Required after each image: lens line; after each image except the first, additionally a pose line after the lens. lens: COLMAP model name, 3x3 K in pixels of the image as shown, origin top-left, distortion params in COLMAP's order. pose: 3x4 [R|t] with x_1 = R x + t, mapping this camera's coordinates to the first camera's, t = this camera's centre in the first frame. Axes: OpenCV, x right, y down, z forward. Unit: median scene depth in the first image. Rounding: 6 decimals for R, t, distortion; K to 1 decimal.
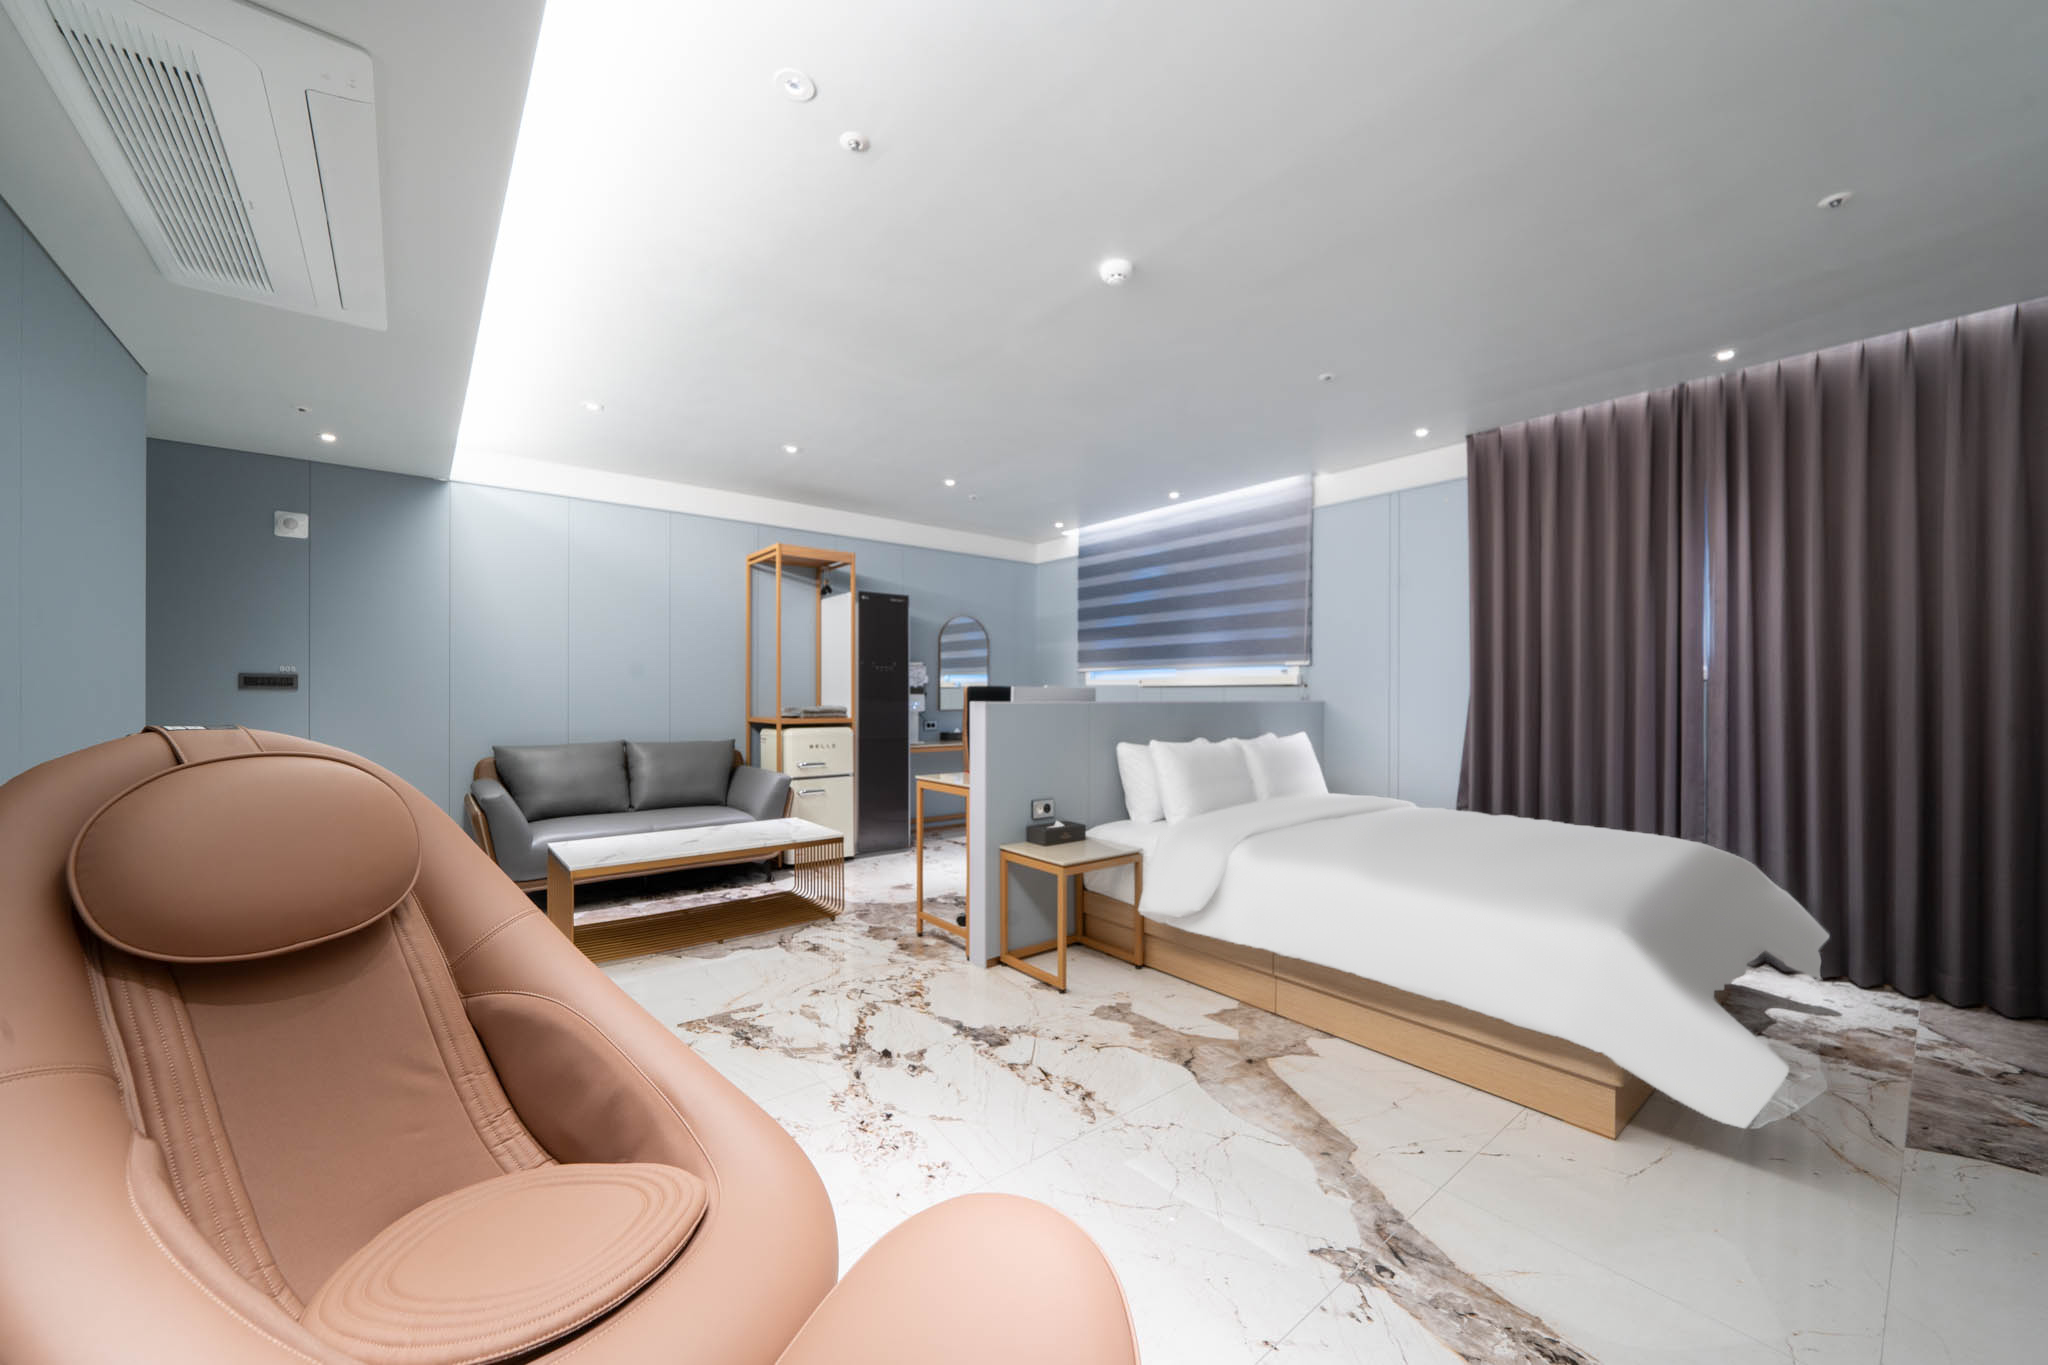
lens RADIAL K [[786.6, 0, 1025.6], [0, 786.6, 691.1], [0, 0, 1]] dist [-0.008941, 0.000079]
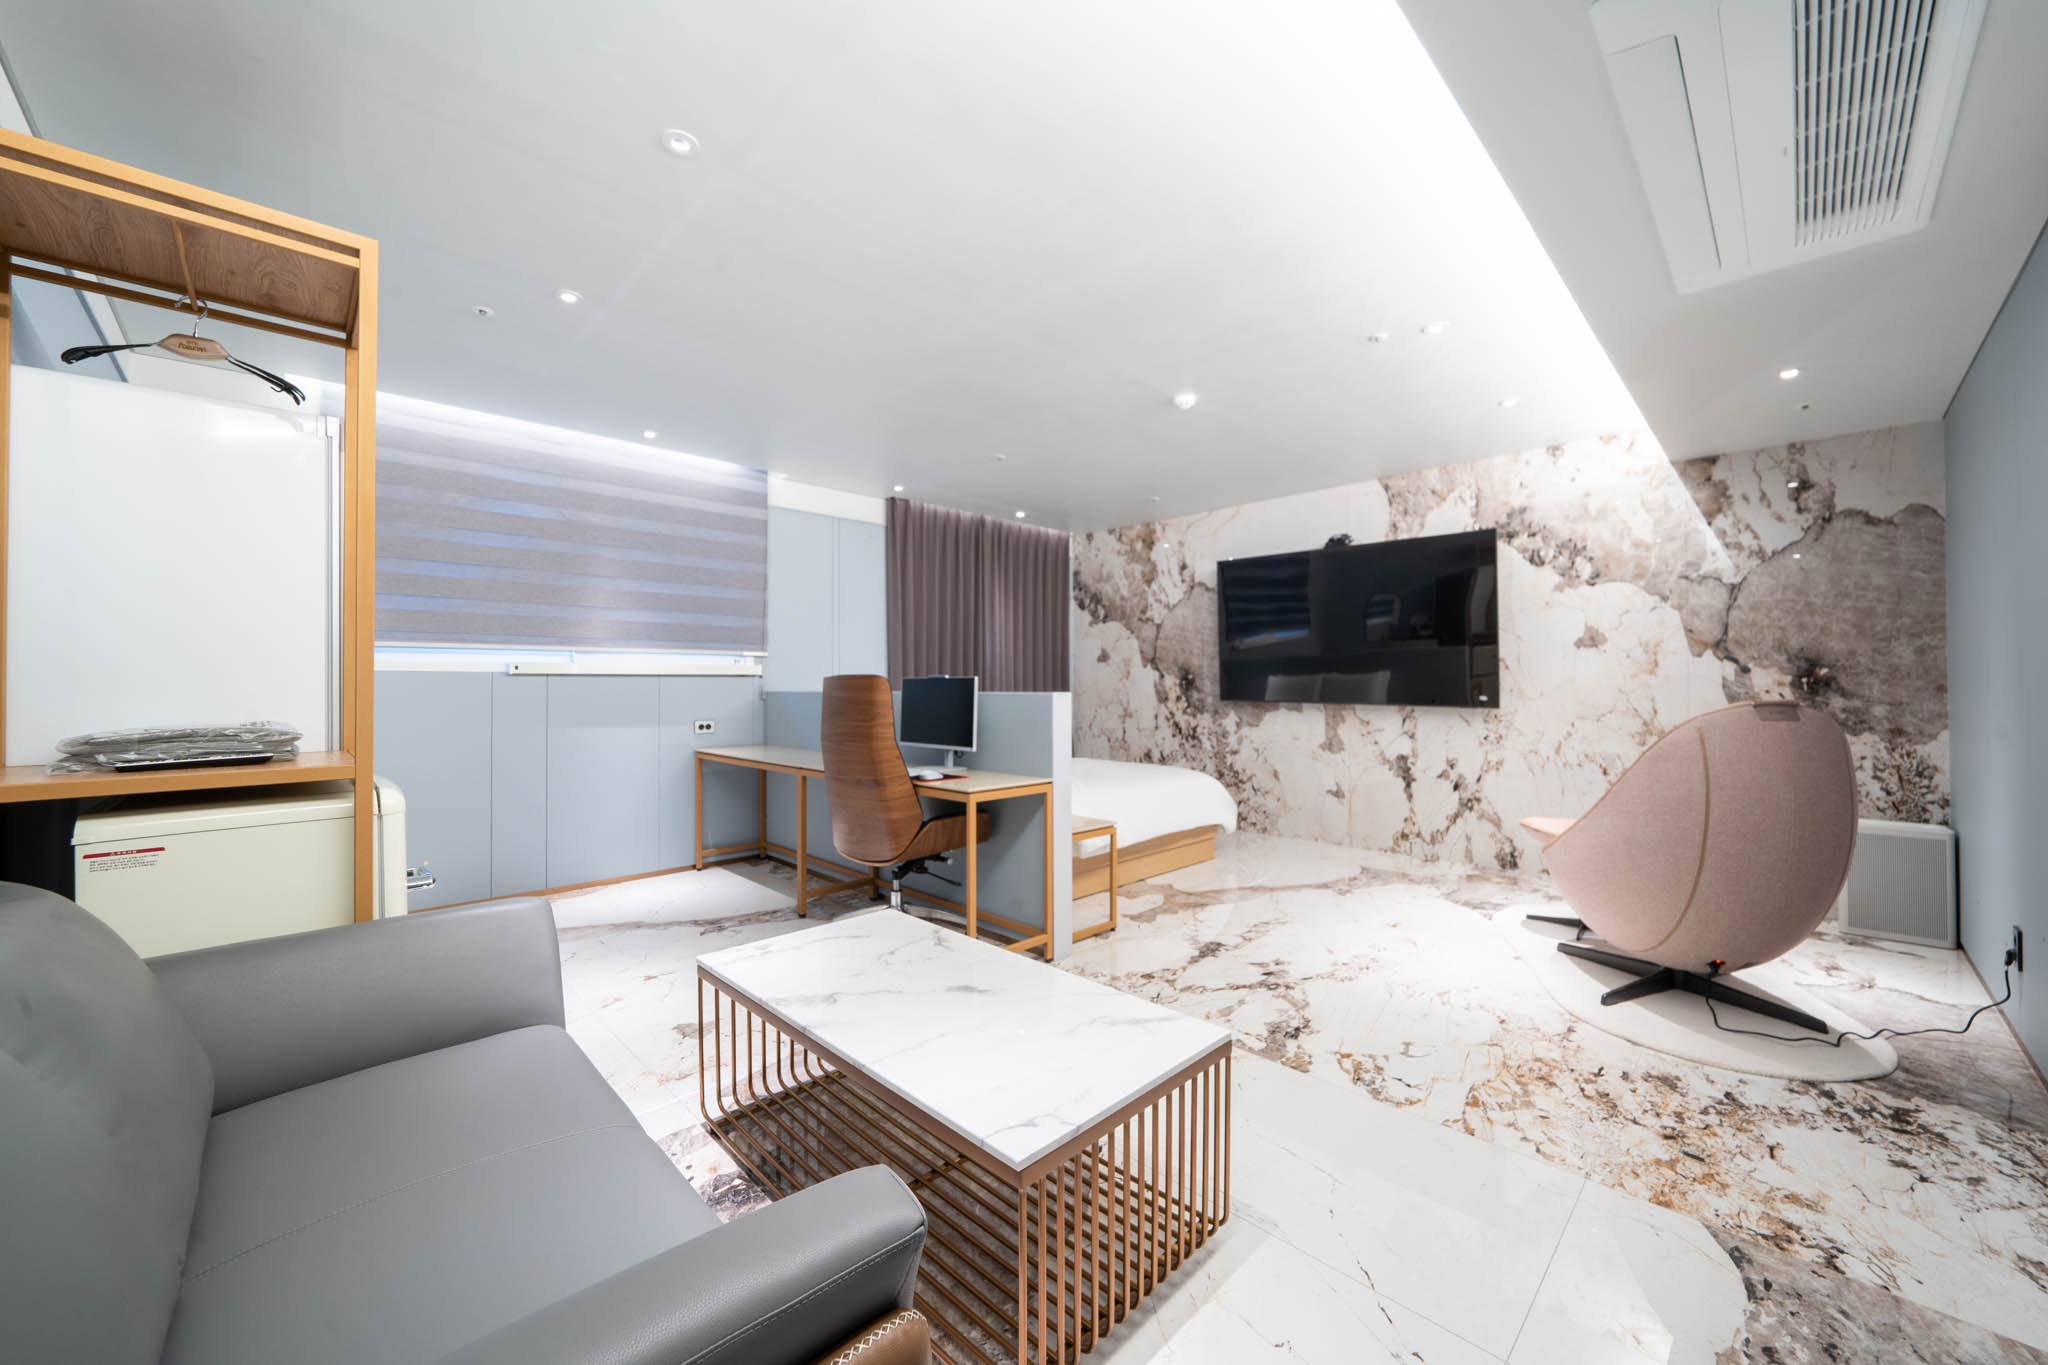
lens RADIAL K [[786.6, 0, 1021.9], [0, 786.6, 684.3], [0, 0, 1]] dist [-0.008941, 0.000079]
pose [[-0.121509, -0.004349, 0.992581, -1.294733], [-0.003994, 0.999984, 0.003893, -0.003804], [-0.992582, -0.003491, -0.121524, 1.456209]]
